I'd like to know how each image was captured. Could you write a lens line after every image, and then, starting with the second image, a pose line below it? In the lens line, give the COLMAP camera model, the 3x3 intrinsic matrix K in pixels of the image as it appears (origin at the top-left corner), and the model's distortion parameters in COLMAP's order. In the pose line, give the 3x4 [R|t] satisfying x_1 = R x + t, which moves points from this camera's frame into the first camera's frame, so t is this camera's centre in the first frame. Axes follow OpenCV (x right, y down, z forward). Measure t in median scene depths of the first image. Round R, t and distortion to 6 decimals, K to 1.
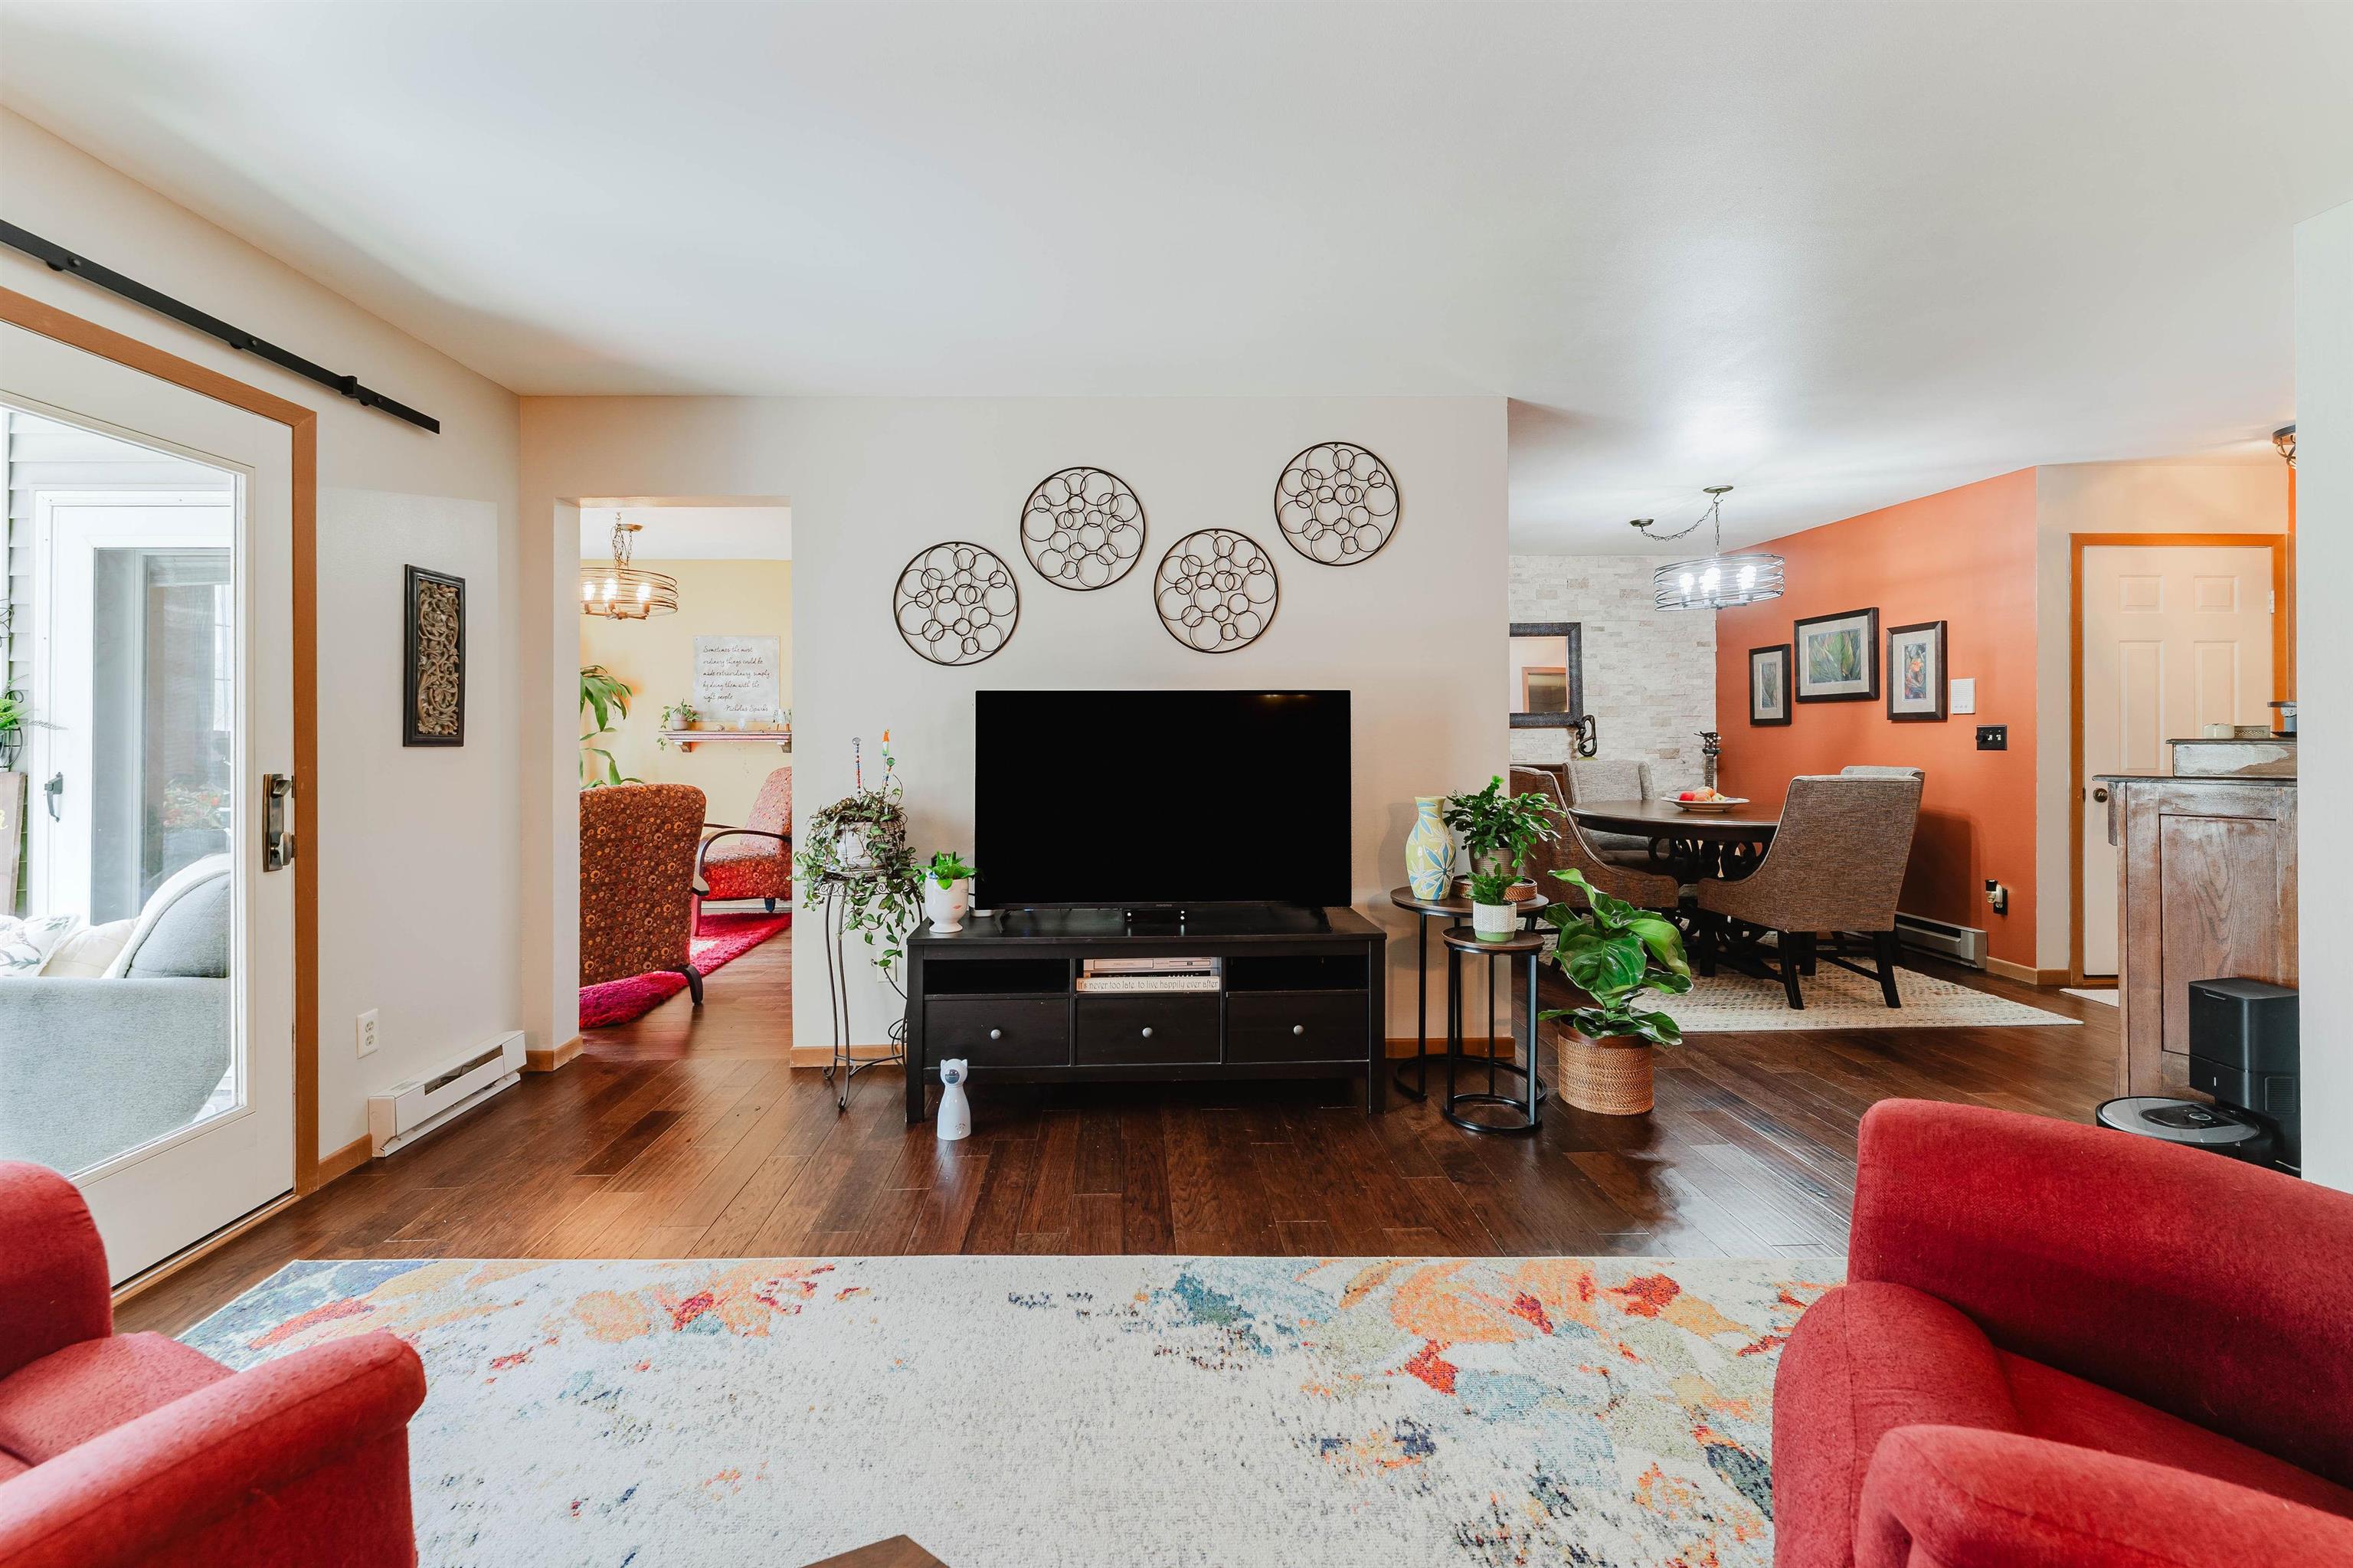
lens RADIAL K [[970.7, 0, 1142.5], [0, 970.7, 741.4], [0, 0, 1]] dist [-0.001547, -0.000201]
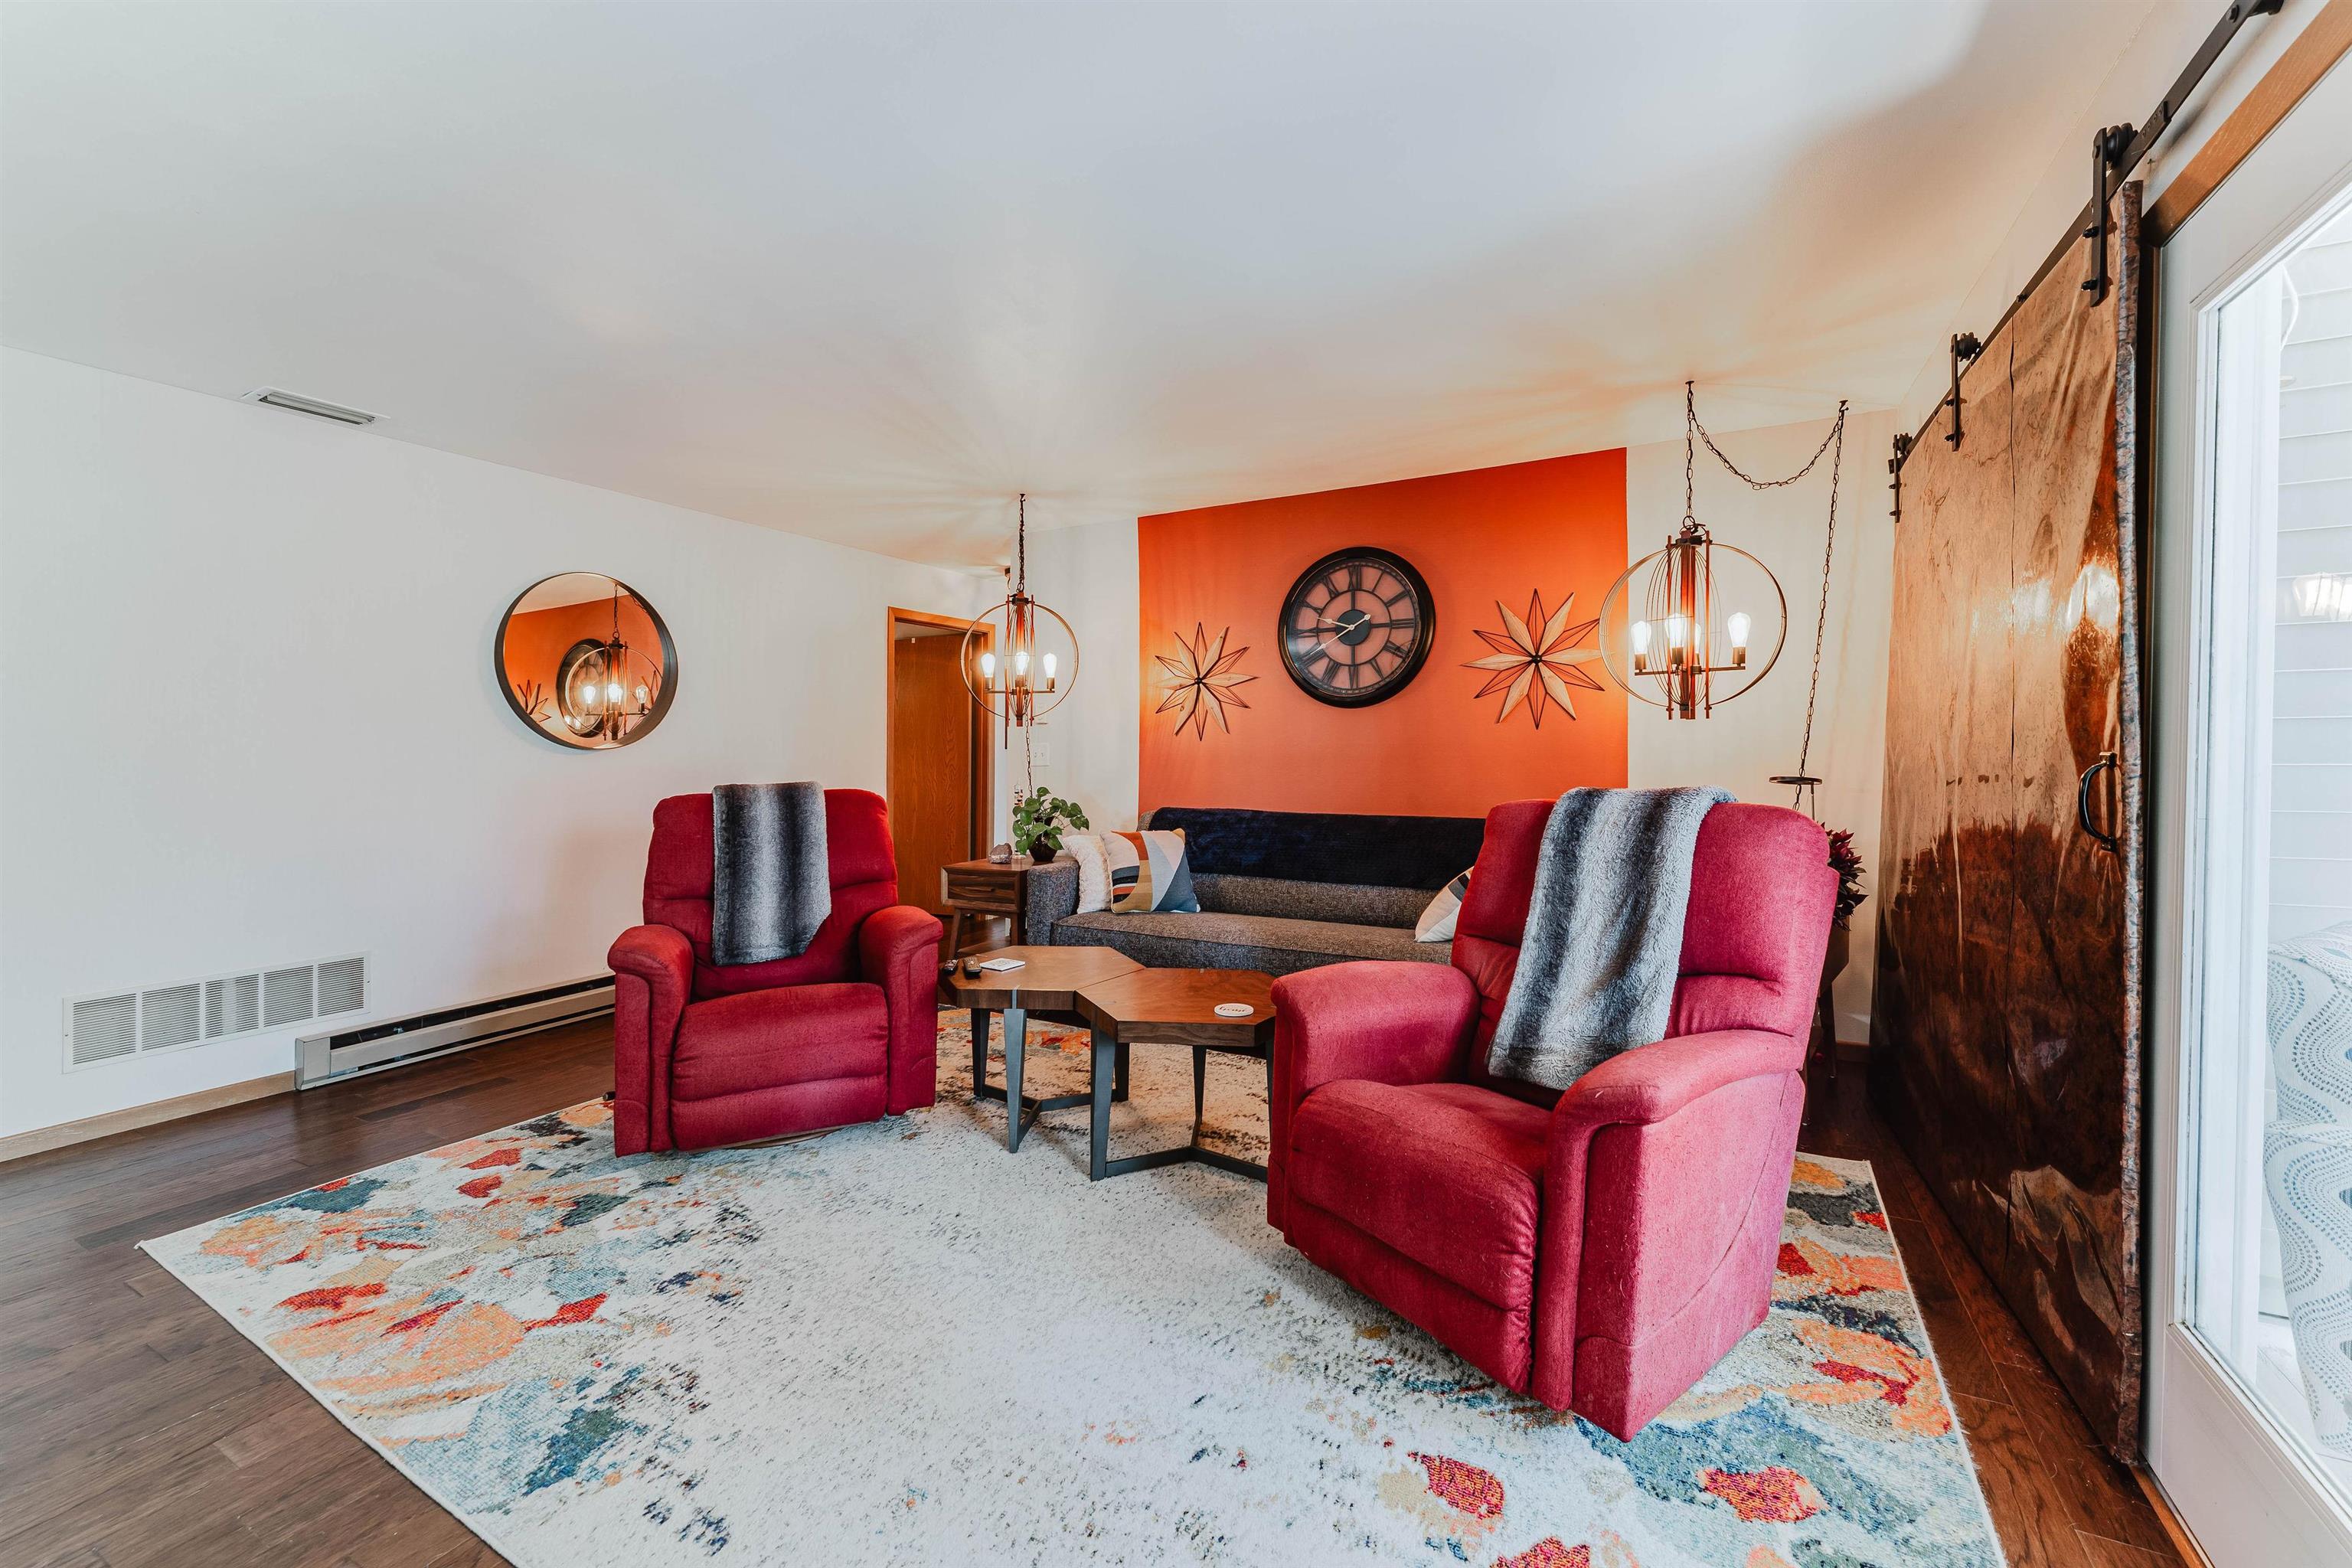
lens RADIAL K [[975.1, 0, 1158.6], [0, 975.1, 737.3], [0, 0, 1]] dist [-0.001132, 0.000123]
pose [[-0.861869, 0.021202, 0.506687, -0.343720], [0.020094, 0.999769, -0.007655, -0.002079], [-0.506732, 0.003583, -0.862096, 0.634780]]
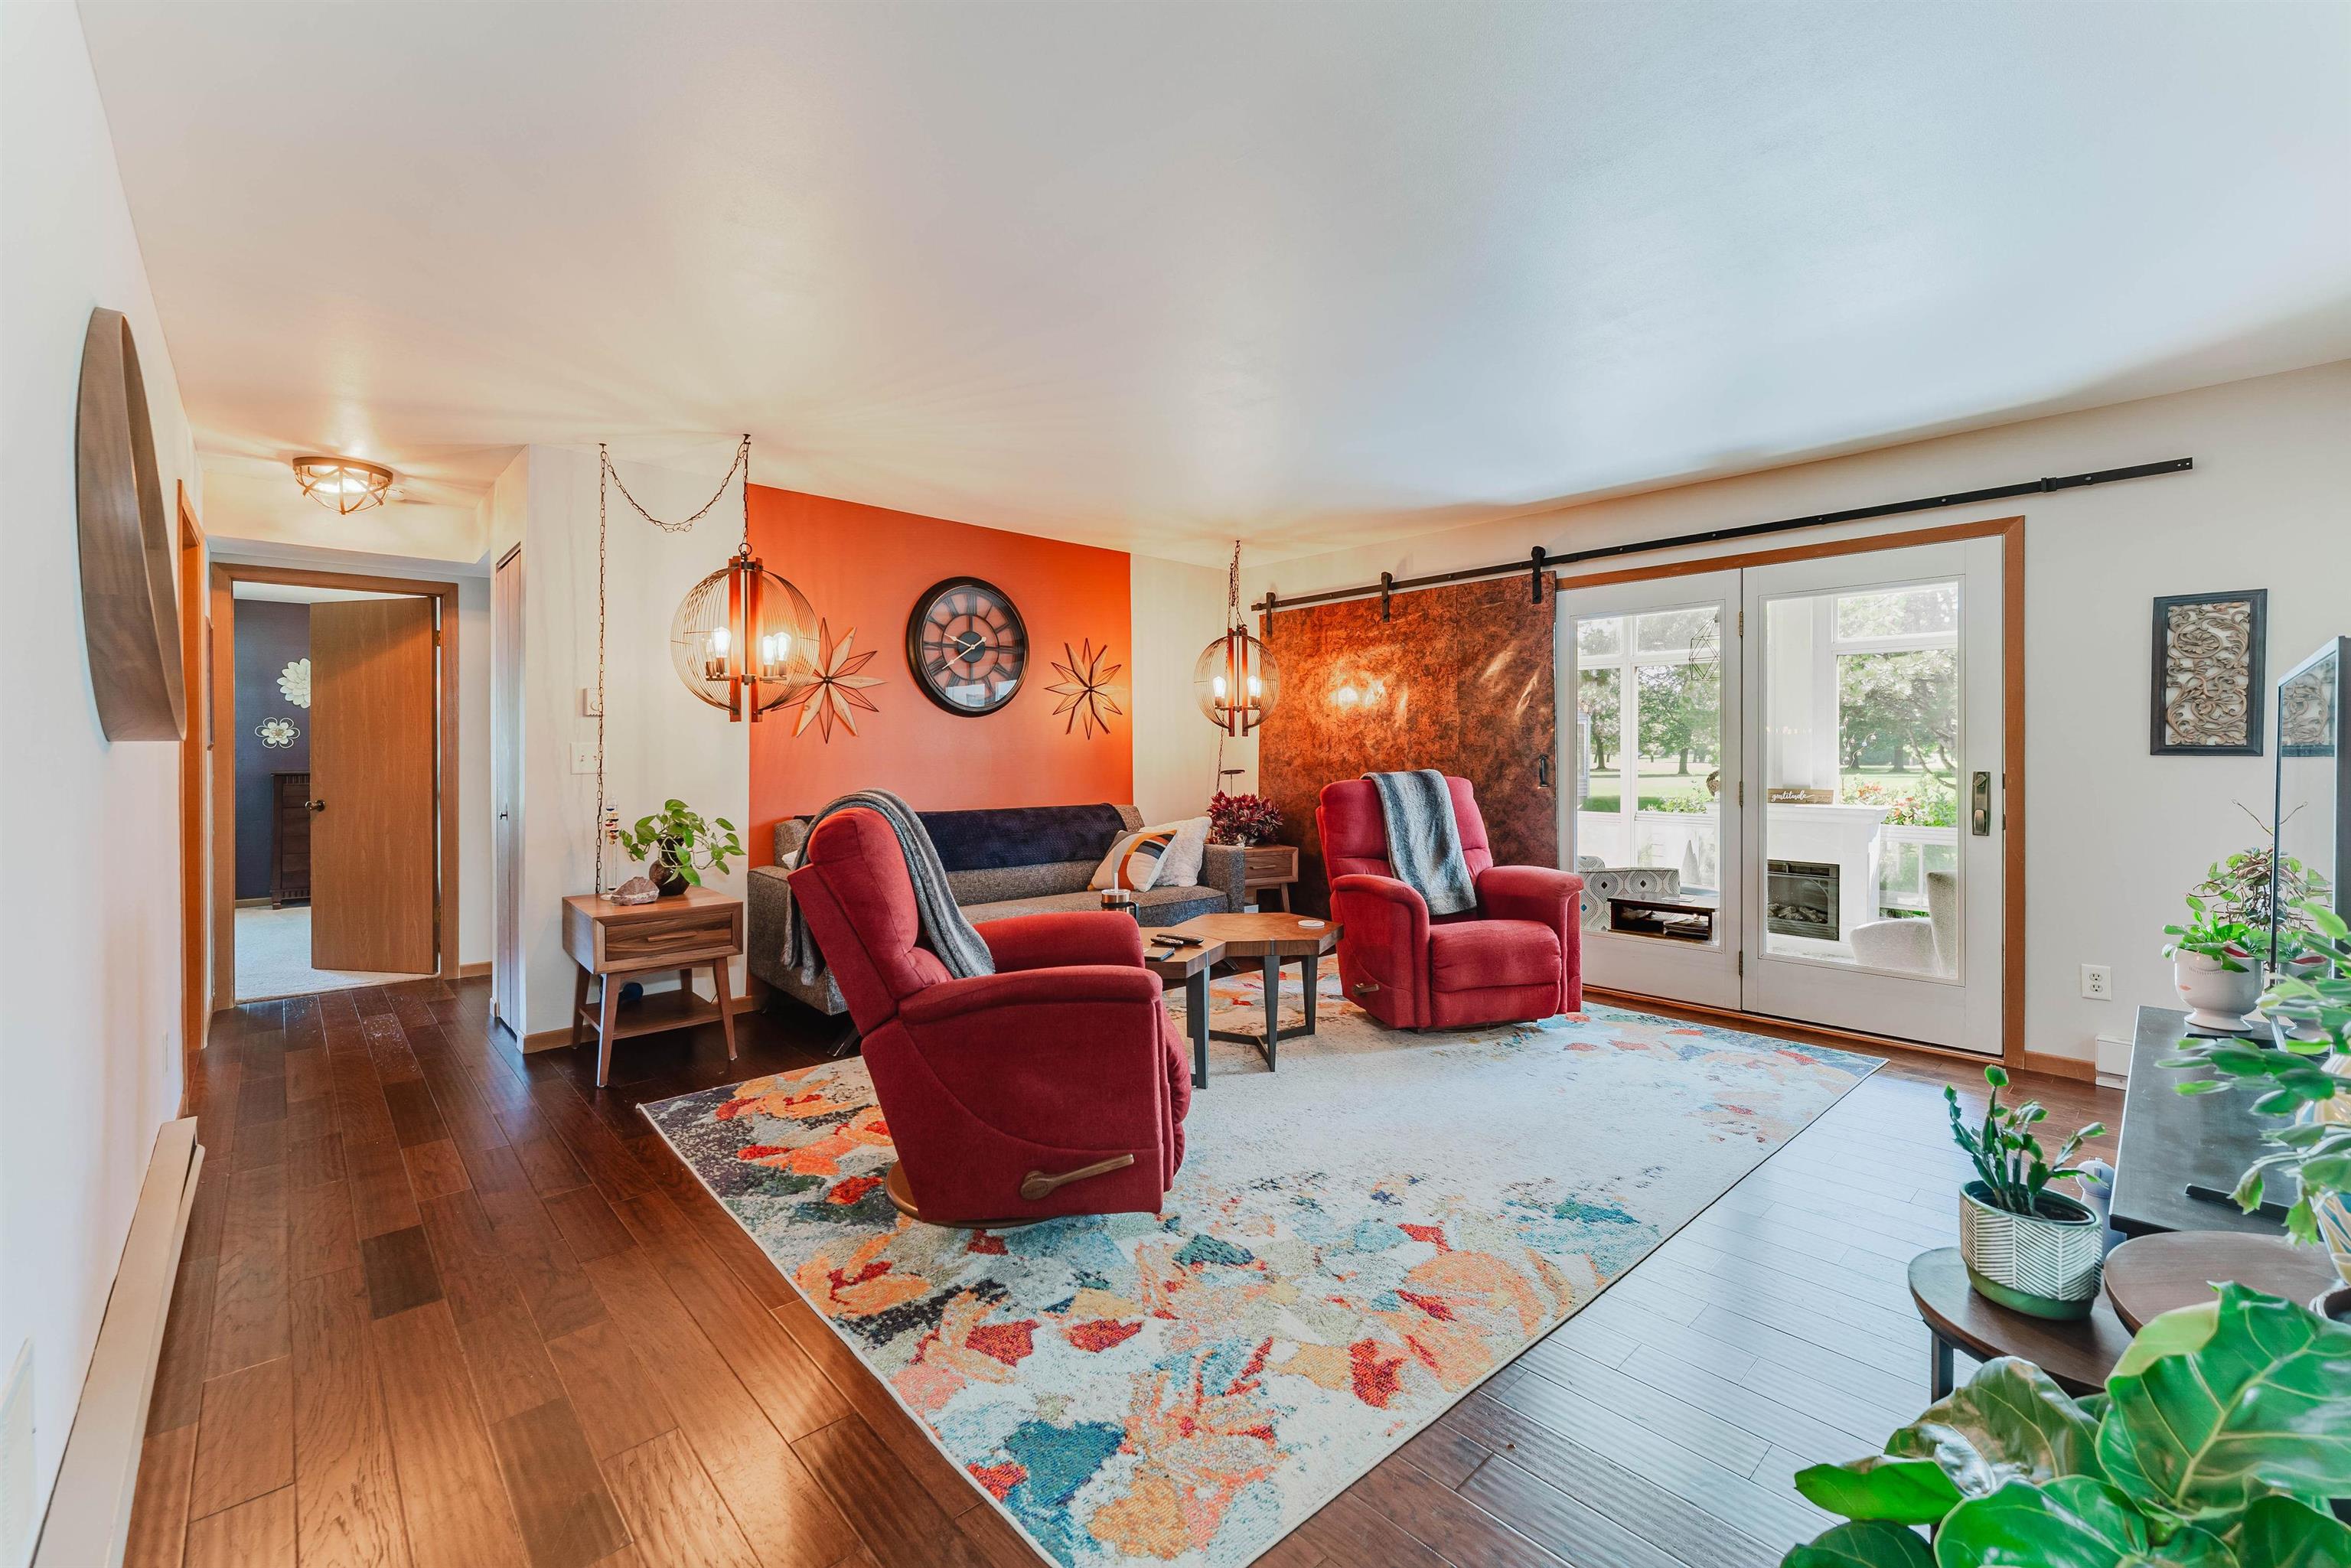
lens RADIAL K [[961.9, 0, 1177.0], [0, 961.9, 753.7], [0, 0, 1]] dist [-0.000031, 0.000022]
pose [[-0.744736, 0.010134, -0.667282, 0.547462], [0.000930, 0.999899, 0.014148, -0.008499], [0.667358, 0.009916, -0.744671, 0.674073]]
